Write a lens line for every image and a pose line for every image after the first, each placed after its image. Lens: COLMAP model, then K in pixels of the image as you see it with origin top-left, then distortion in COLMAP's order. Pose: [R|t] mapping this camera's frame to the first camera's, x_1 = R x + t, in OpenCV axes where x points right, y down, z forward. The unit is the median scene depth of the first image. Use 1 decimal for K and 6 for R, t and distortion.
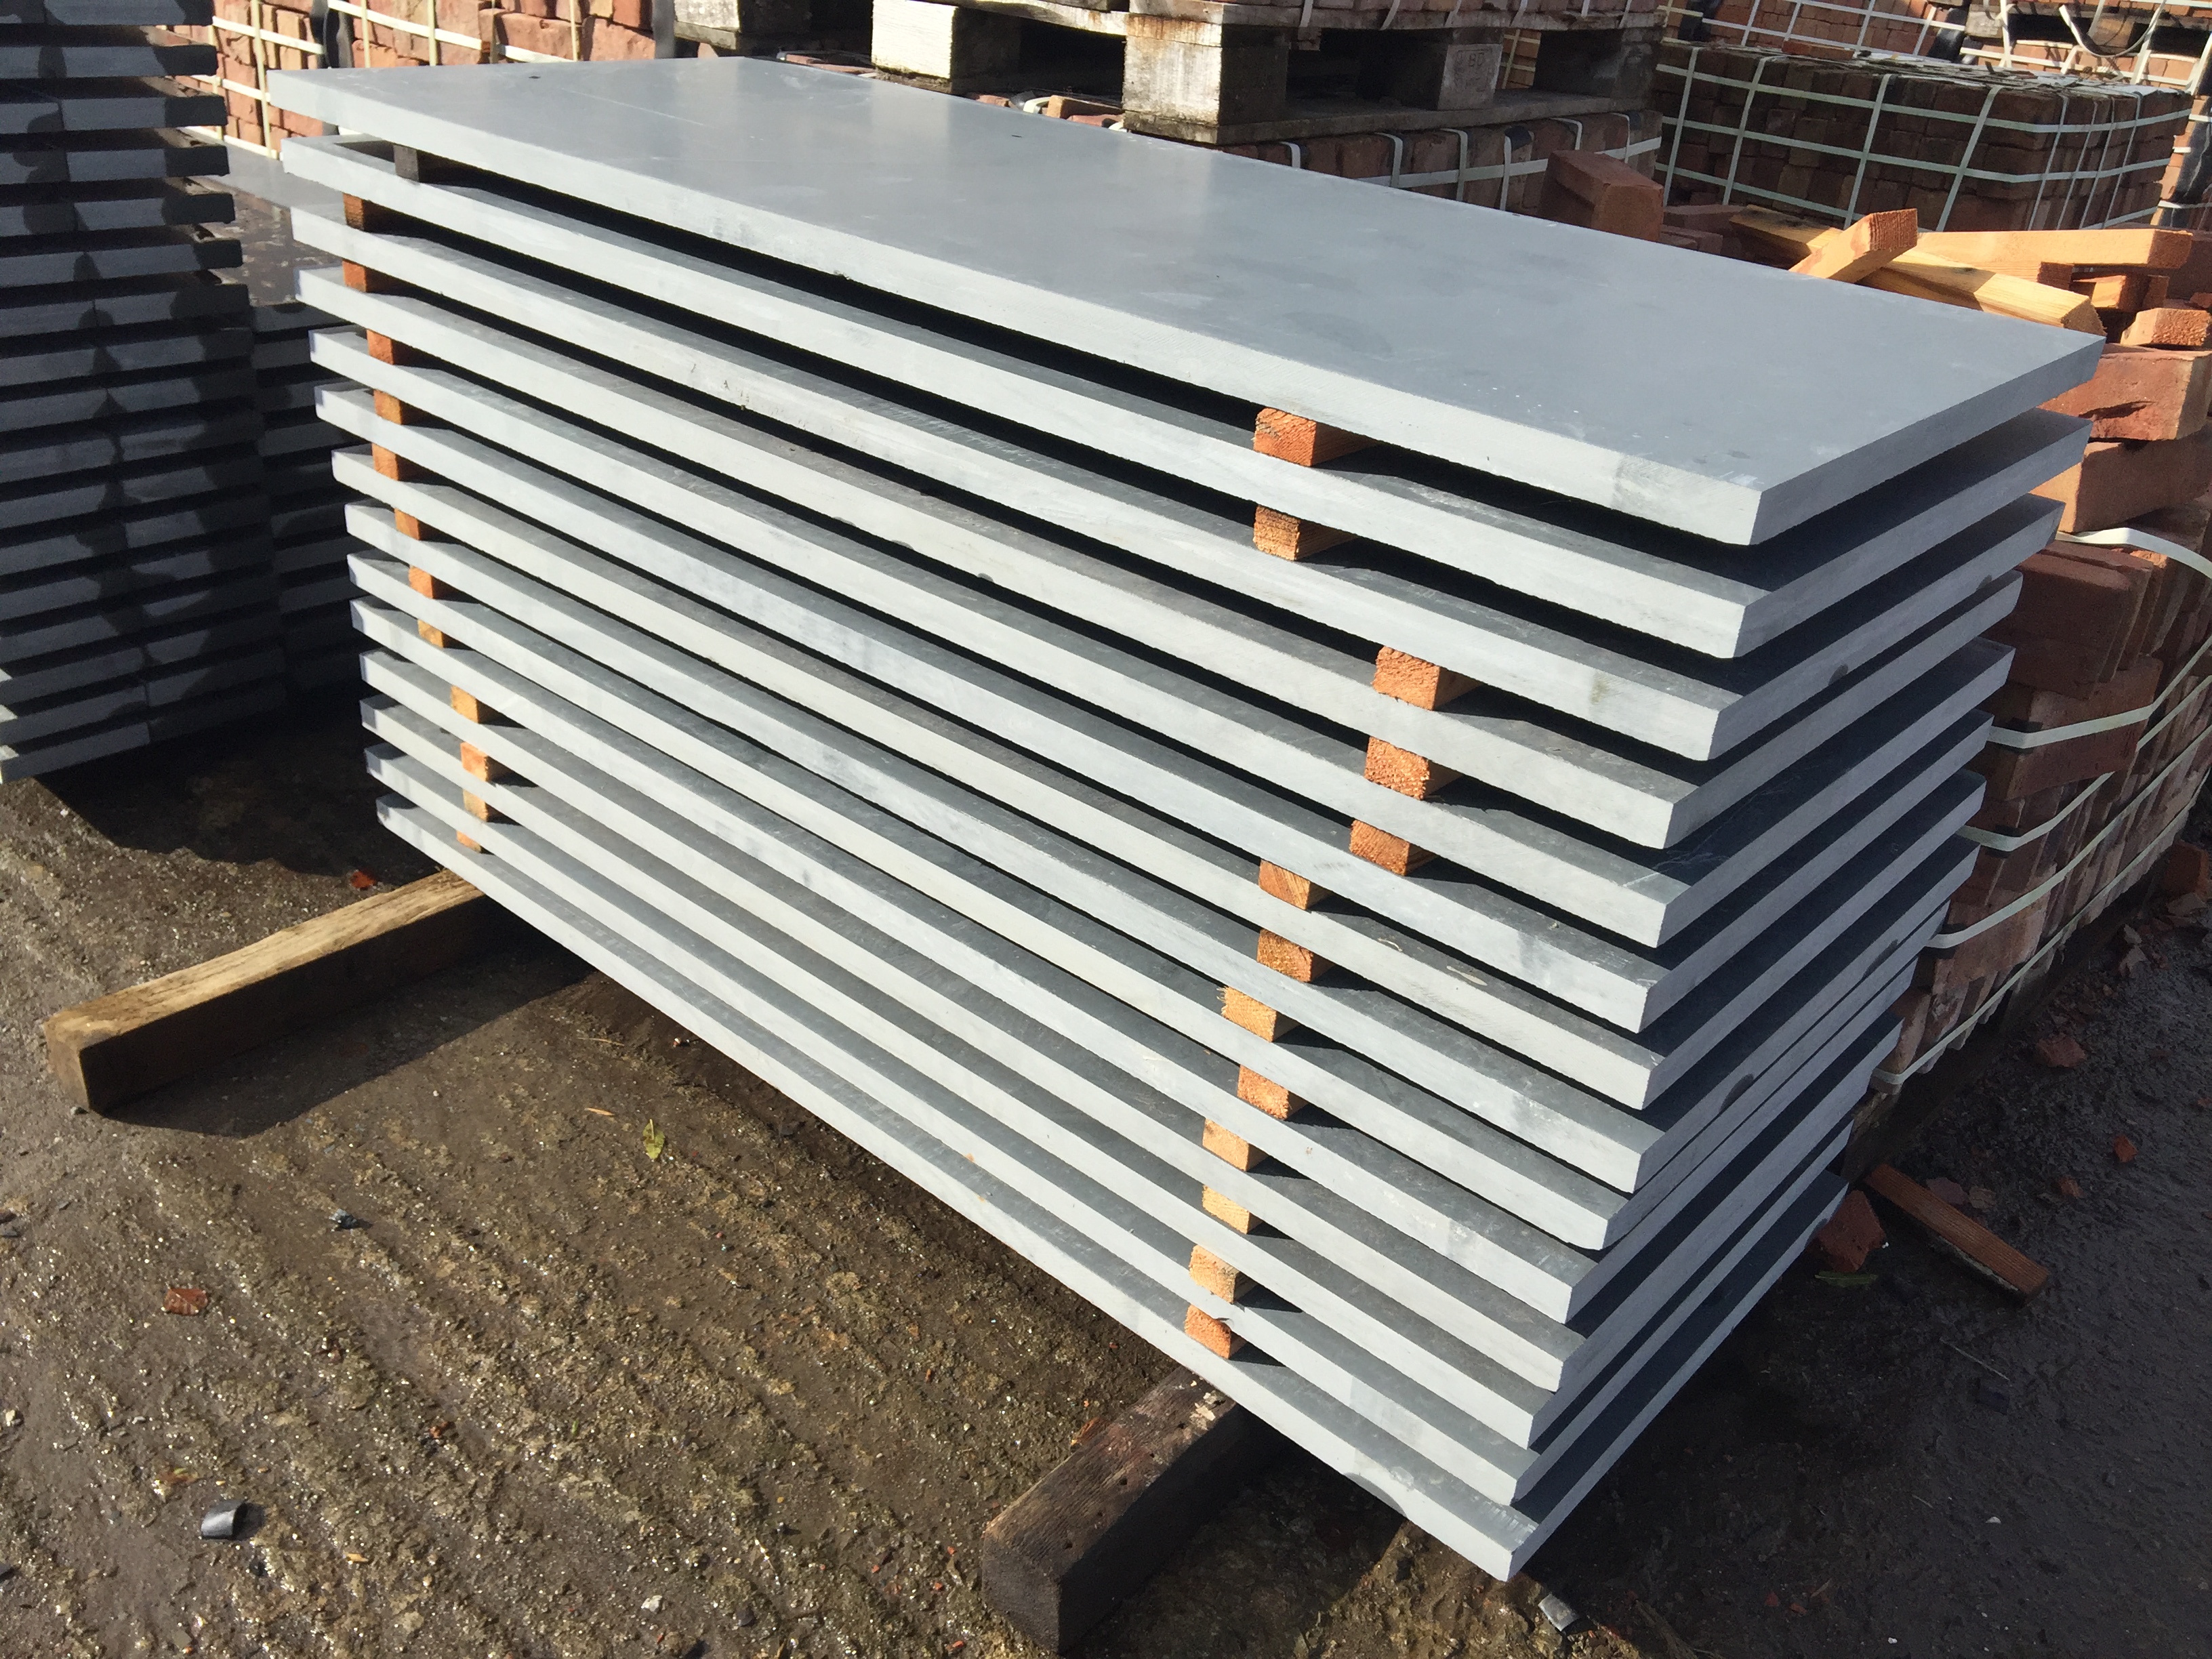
lens RADIAL K [[1847.0, 0, 1099.5], [0, 1847.0, 836.2], [0, 0, 1]] dist [0.024586, -0.017341]
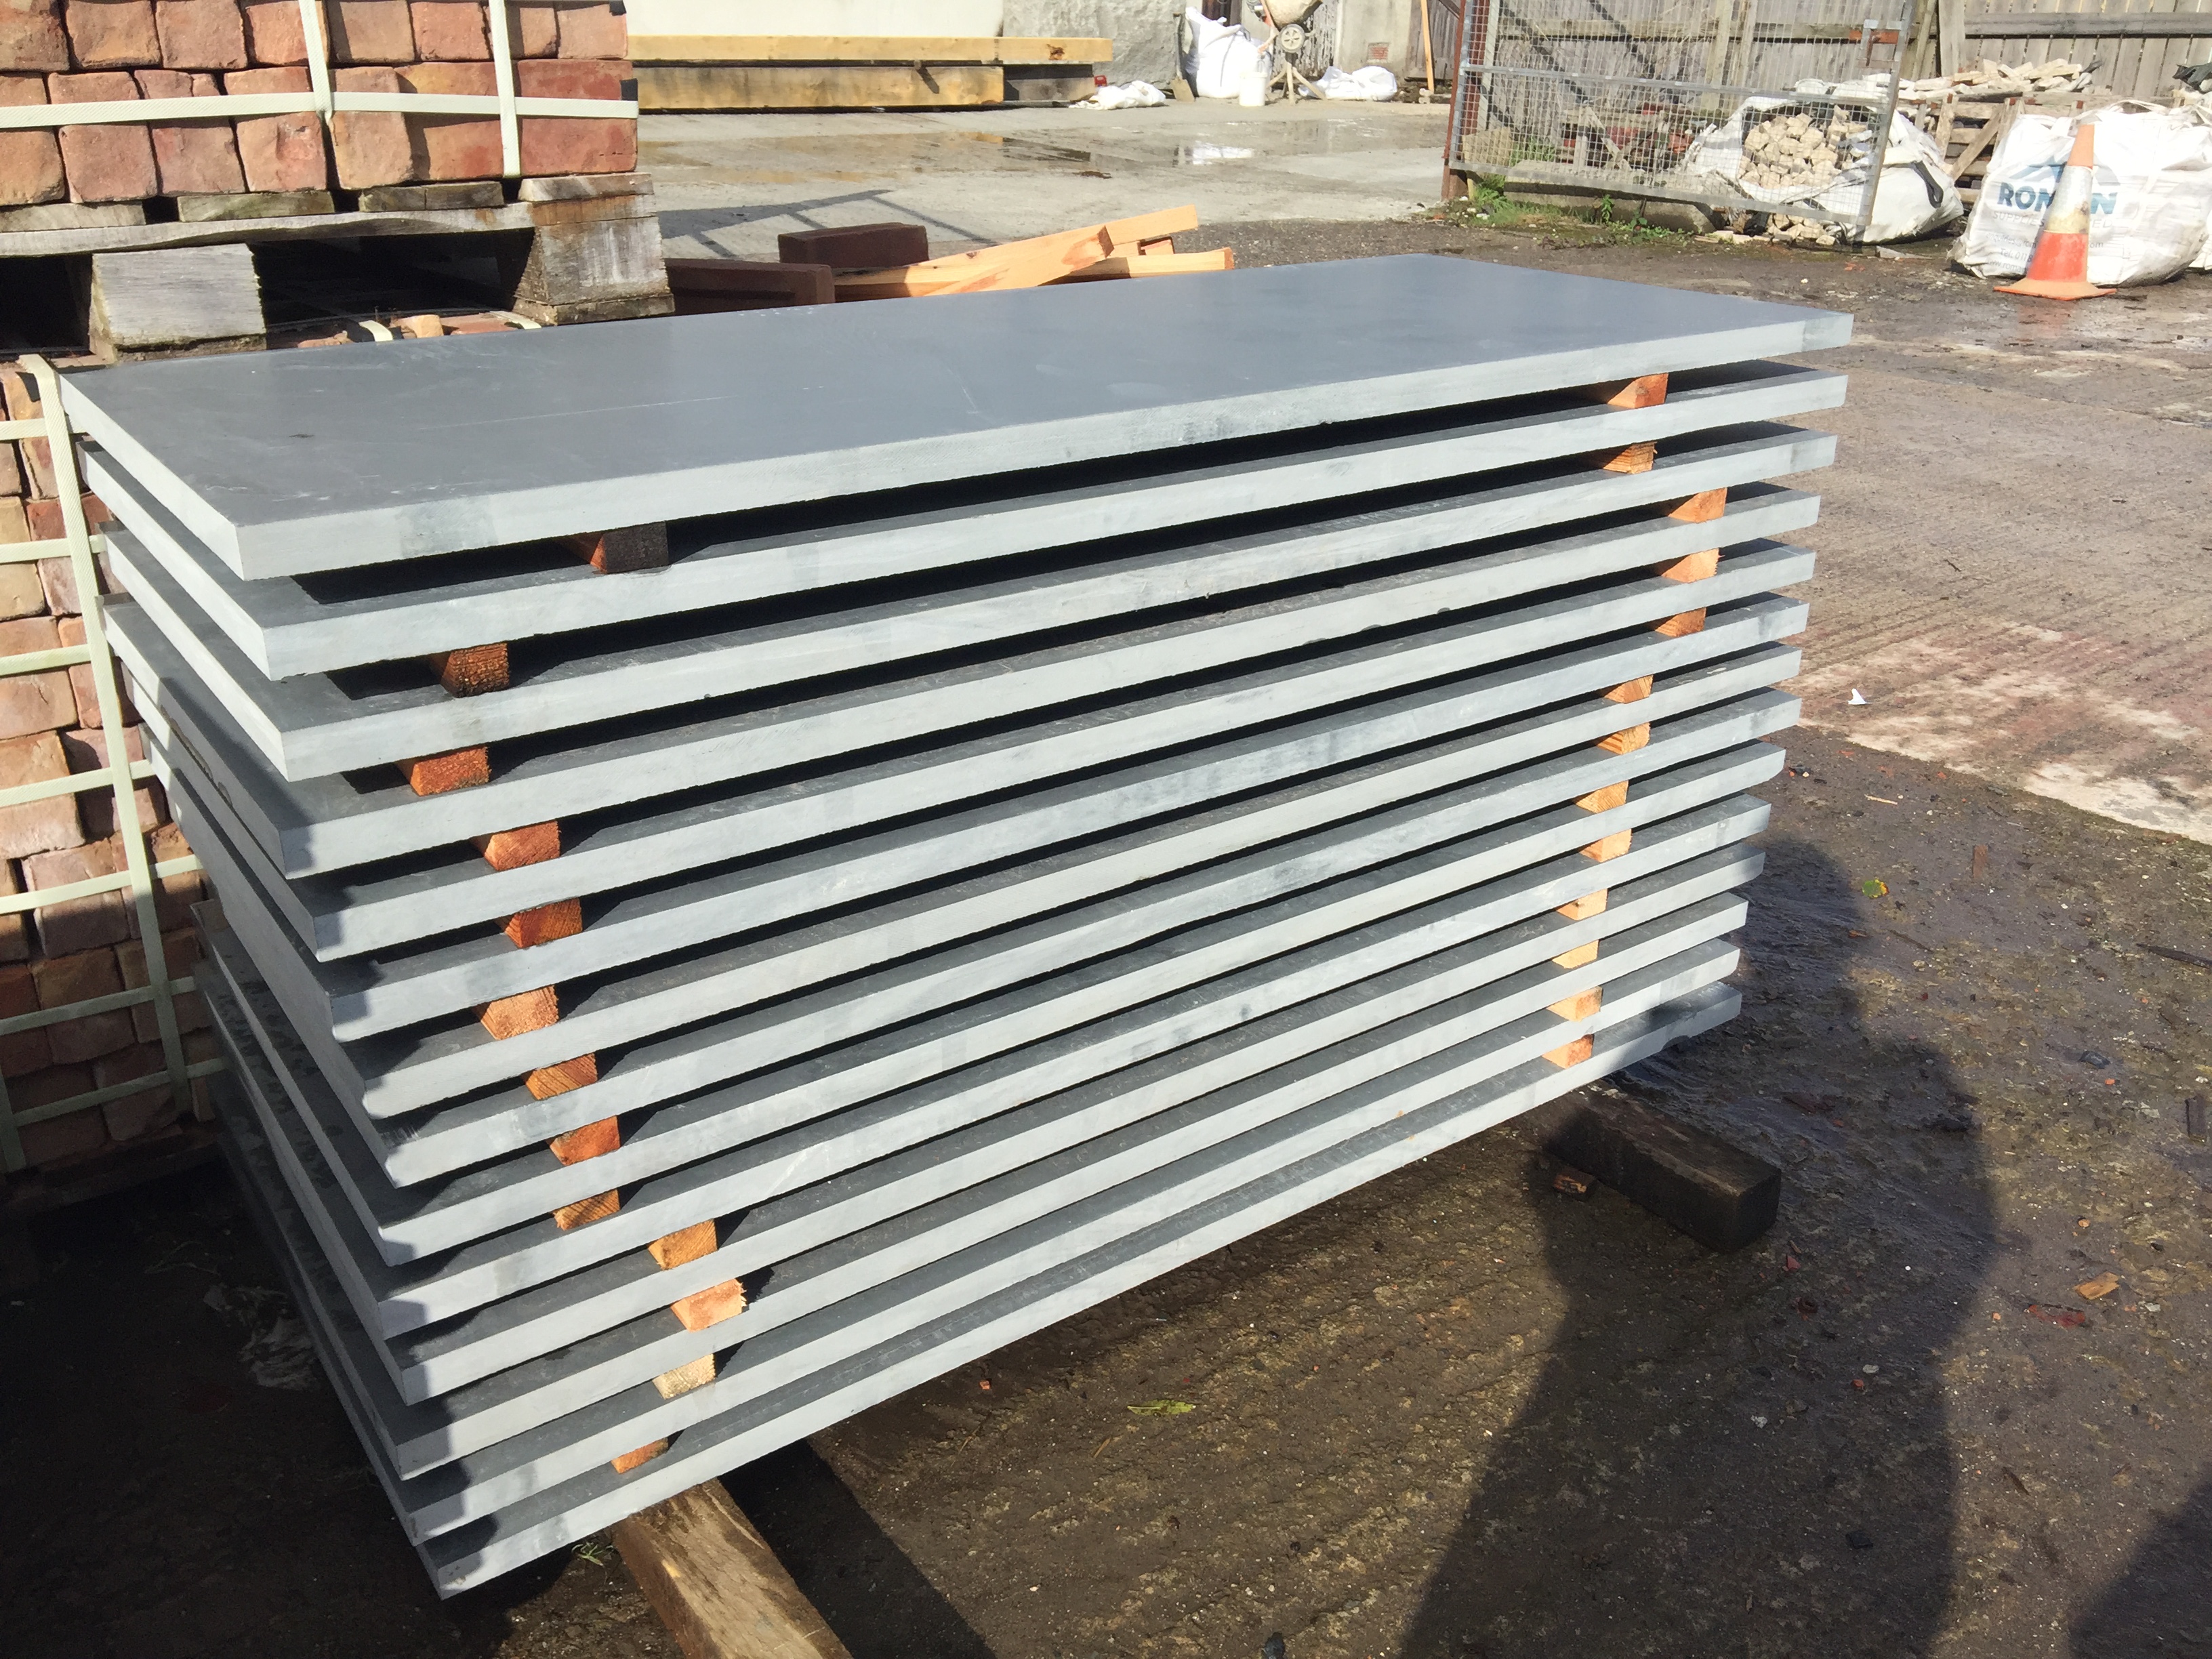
lens RADIAL K [[1847.0, 0, 1100.3], [0, 1847.0, 825.1], [0, 0, 1]] dist [0.024586, -0.017341]
pose [[0.229585, -0.459091, 0.858211, -1.008899], [0.474811, 0.822550, 0.312995, -0.421902], [-0.849615, 0.335629, 0.406827, 0.611660]]
